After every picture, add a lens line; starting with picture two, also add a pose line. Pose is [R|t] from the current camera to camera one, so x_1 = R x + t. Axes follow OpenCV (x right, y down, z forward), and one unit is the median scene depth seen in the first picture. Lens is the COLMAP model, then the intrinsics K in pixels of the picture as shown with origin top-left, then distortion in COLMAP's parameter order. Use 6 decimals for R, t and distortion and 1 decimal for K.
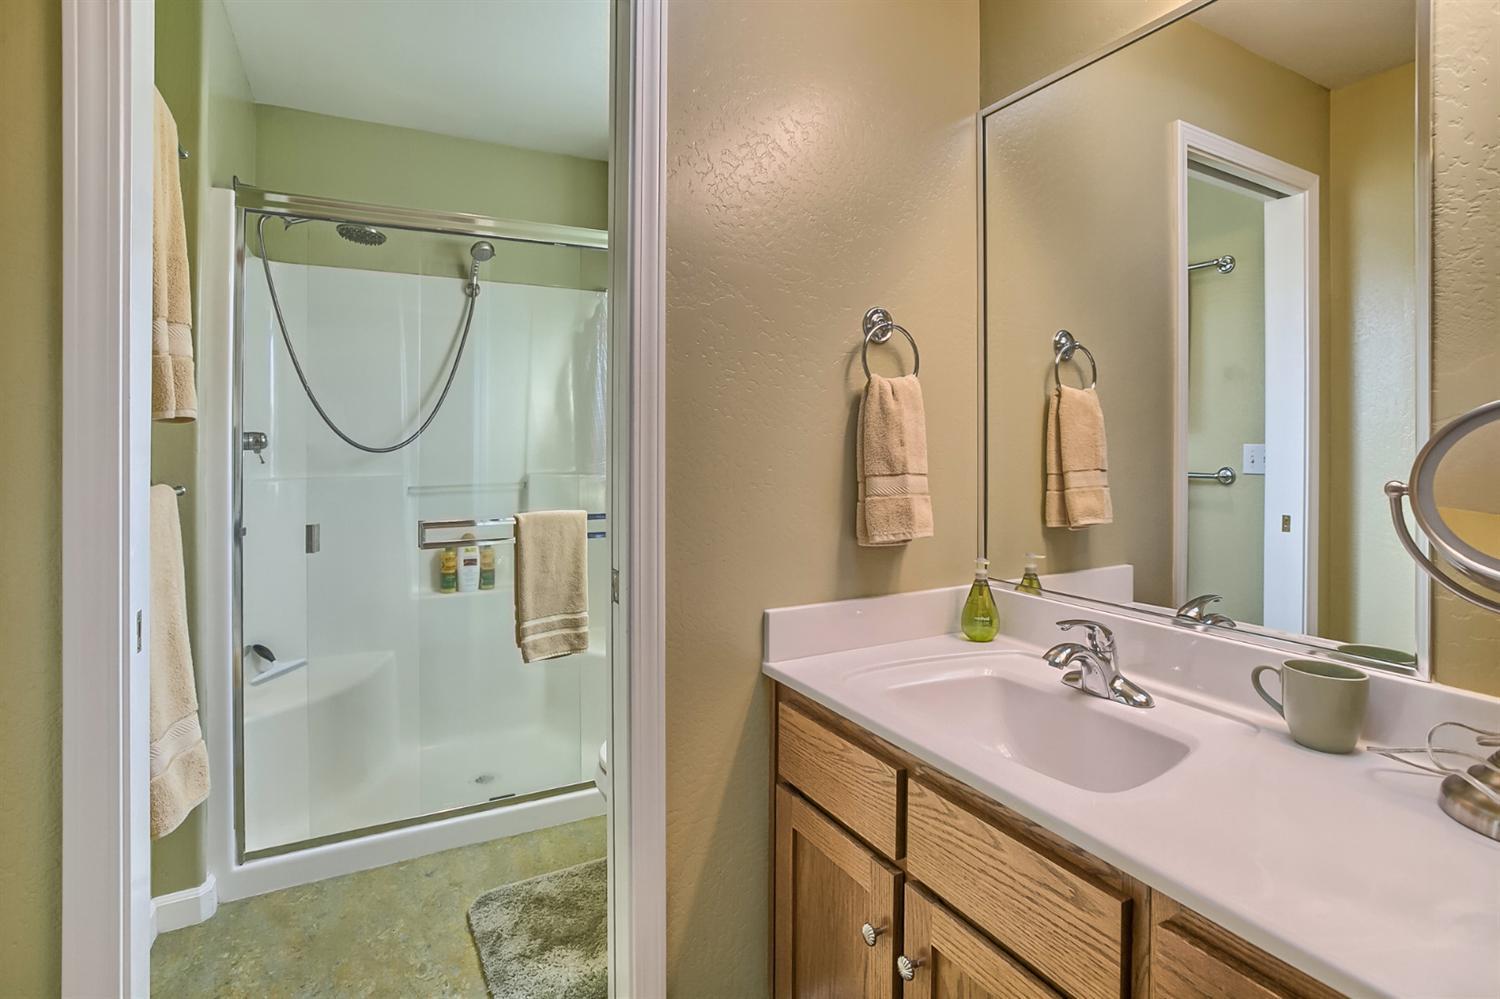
lens RADIAL K [[756.5, 0, 753.5], [0, 756.5, 446.7], [0, 0, 1]] dist [-0.035268, 0.019986]
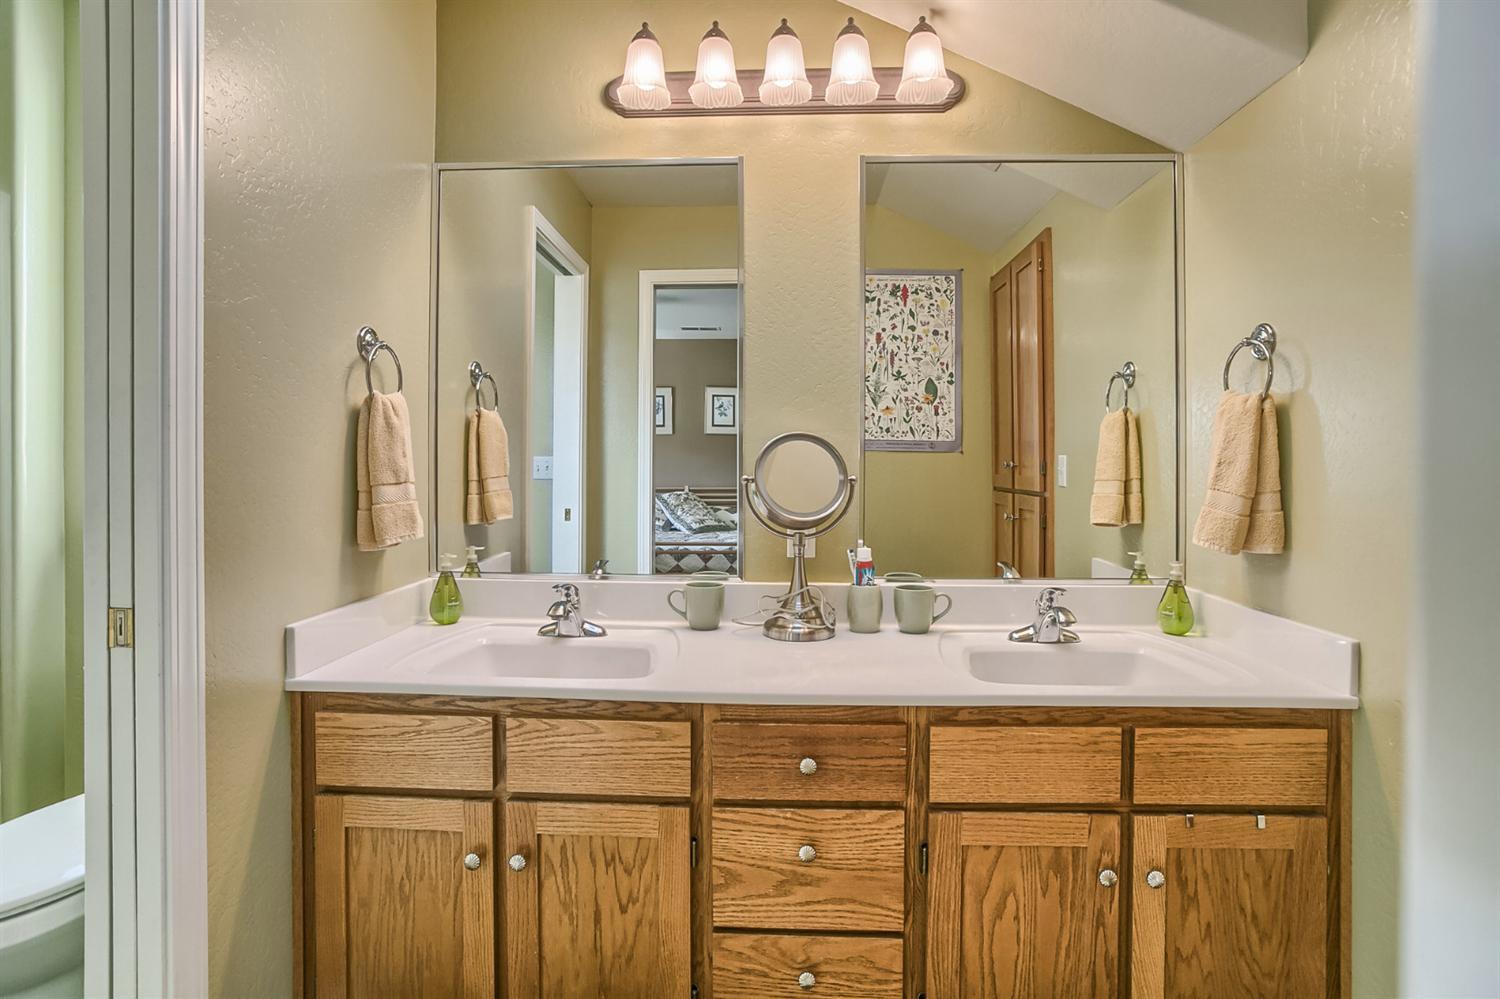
lens RADIAL K [[756.5, 0, 753.5], [0, 756.5, 446.7], [0, 0, 1]] dist [-0.035268, 0.019986]
pose [[0.523417, 0.011162, 0.852003, -0.517302], [0.000885, 0.999907, -0.013643, -0.001102], [-0.852076, 0.007895, 0.523359, -0.021633]]
